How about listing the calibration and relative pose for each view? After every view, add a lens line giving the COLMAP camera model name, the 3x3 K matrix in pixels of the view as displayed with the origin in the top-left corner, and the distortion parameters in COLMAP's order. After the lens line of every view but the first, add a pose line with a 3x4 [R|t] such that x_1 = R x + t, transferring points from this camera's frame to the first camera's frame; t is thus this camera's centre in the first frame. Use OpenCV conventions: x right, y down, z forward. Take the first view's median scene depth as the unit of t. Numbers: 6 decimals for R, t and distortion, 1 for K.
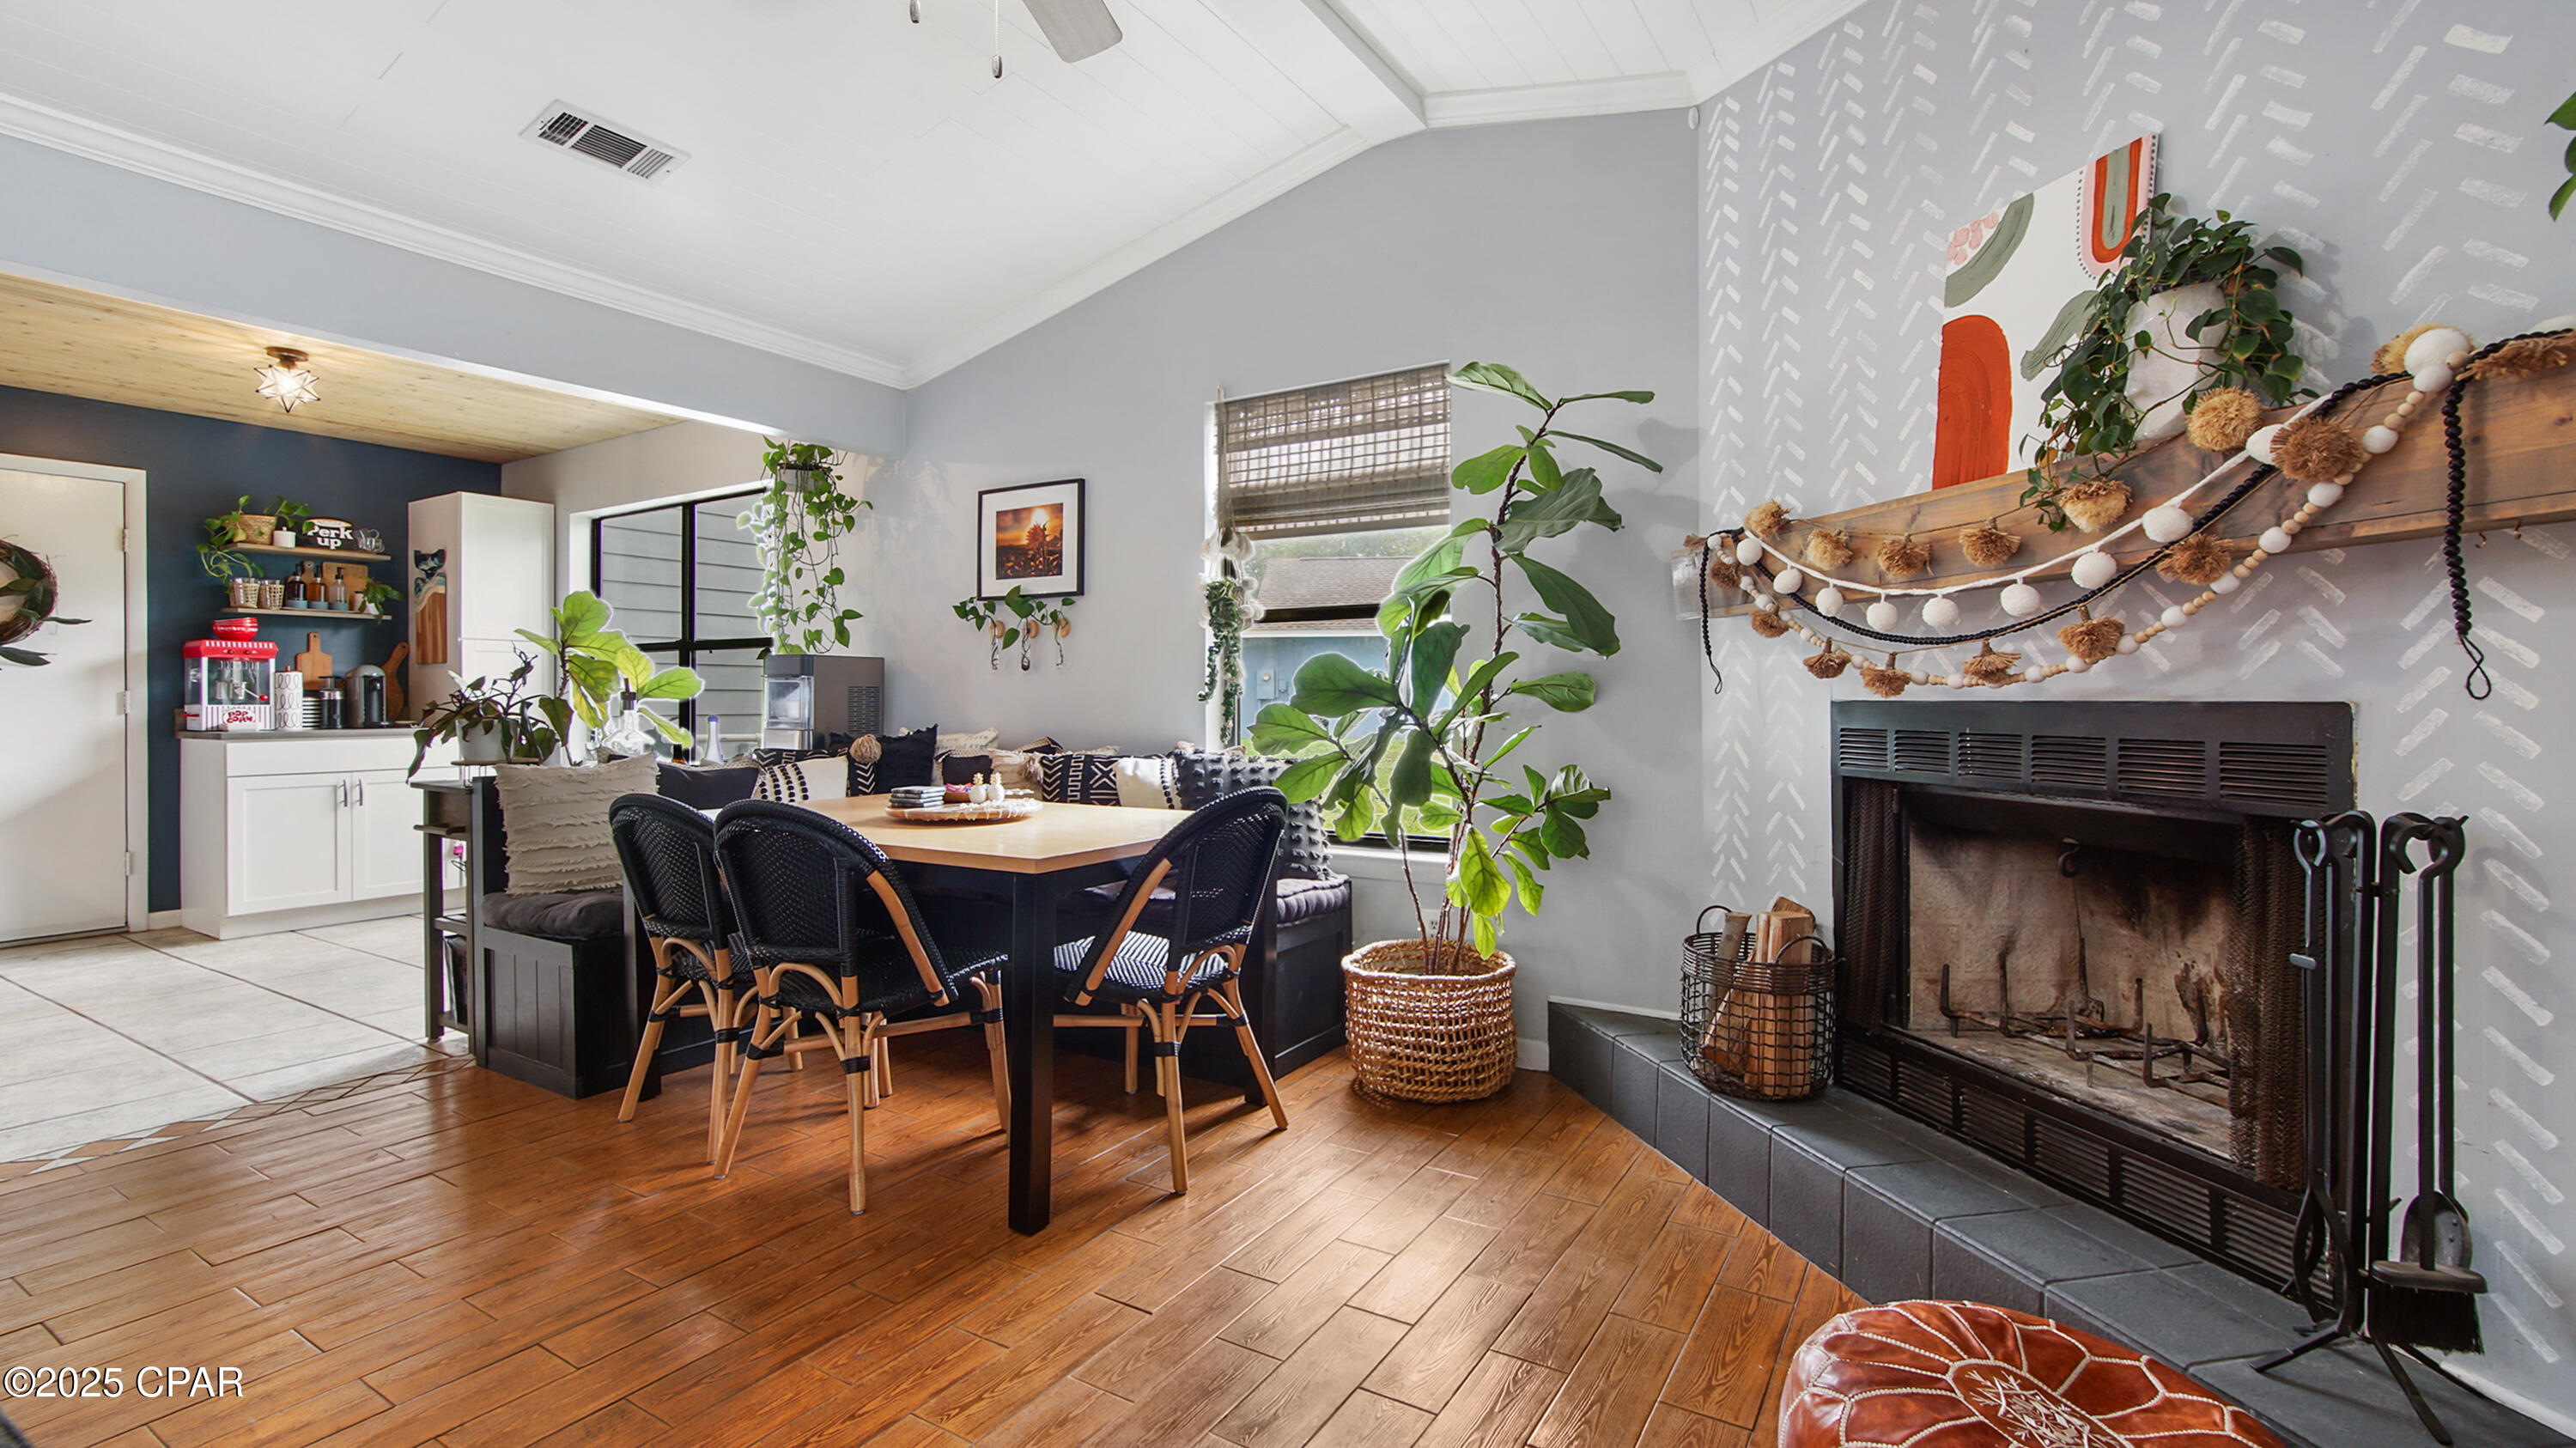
lens RADIAL K [[1138.9, 0, 1285.5], [0, 1138.9, 695.1], [0, 0, 1]] dist [-0.001461, 0.000637]
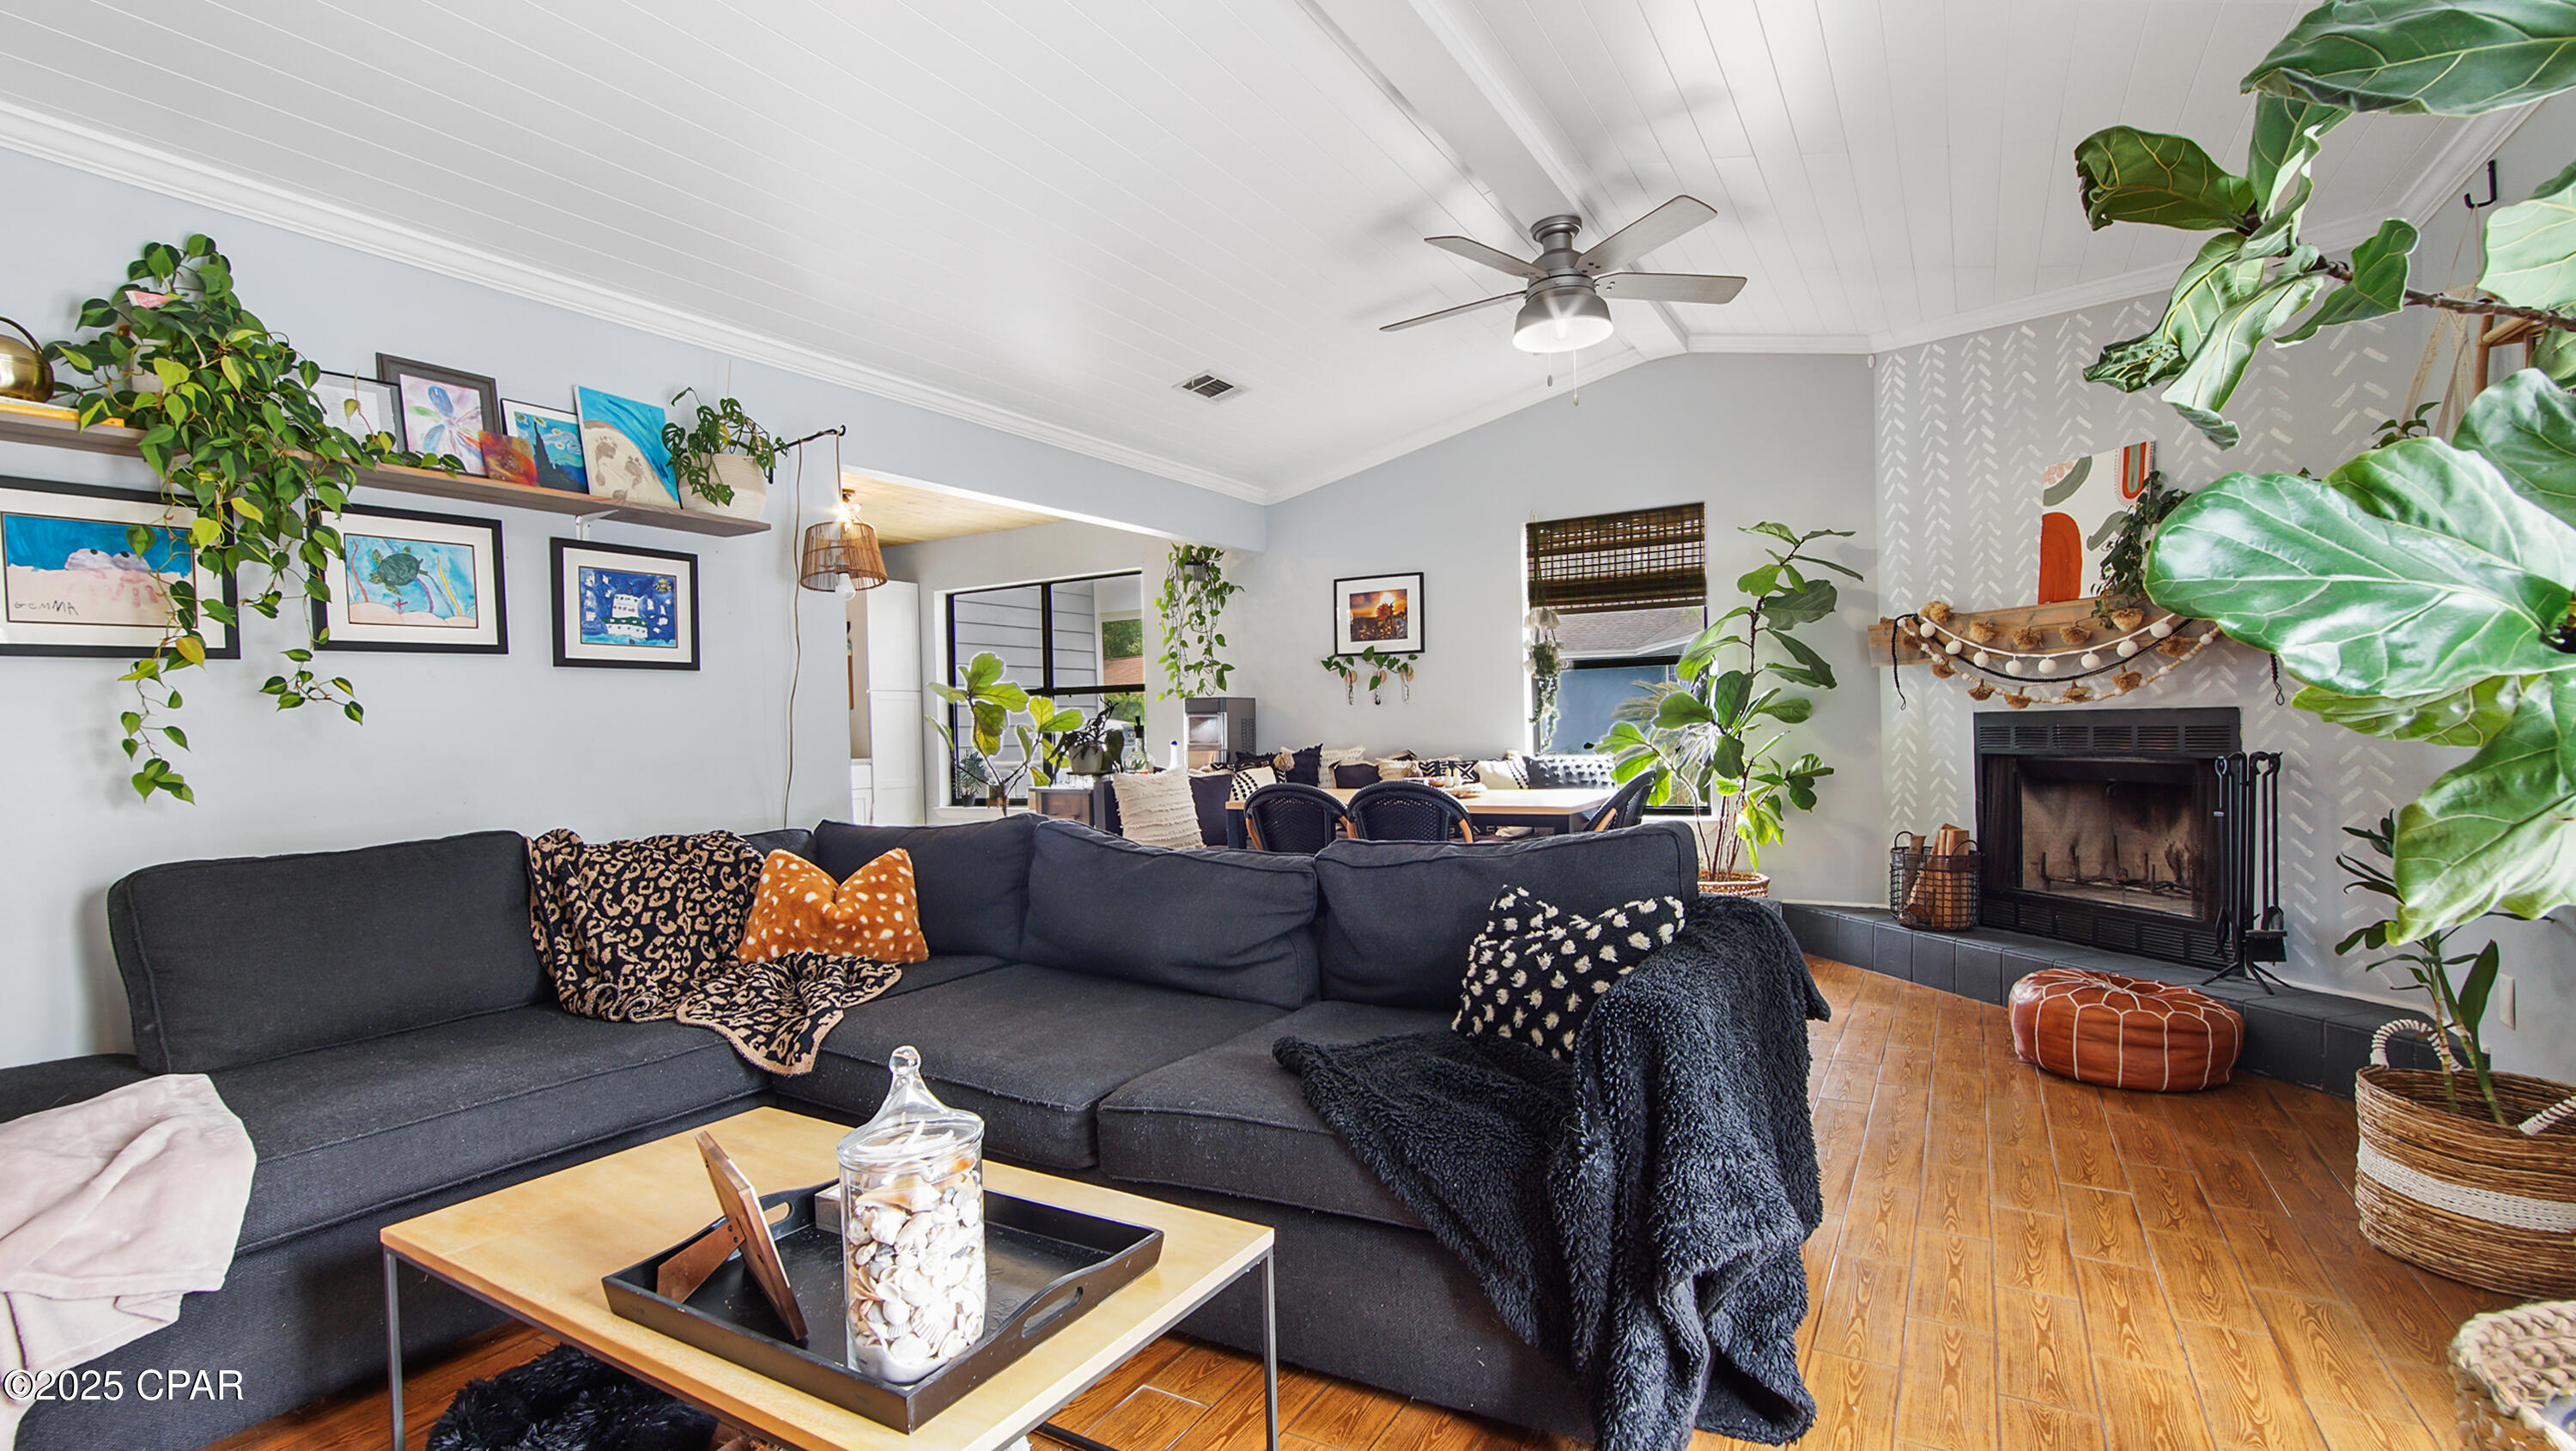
lens RADIAL K [[1175.0, 0, 1279.1], [0, 1175.0, 741.8], [0, 0, 1]] dist [0.000376, 0.000781]
pose [[0.999429, -0.024034, 0.023732, -0.622383], [0.023609, 0.999559, 0.018030, -0.007141], [-0.024155, -0.017459, 0.999556, -0.778314]]
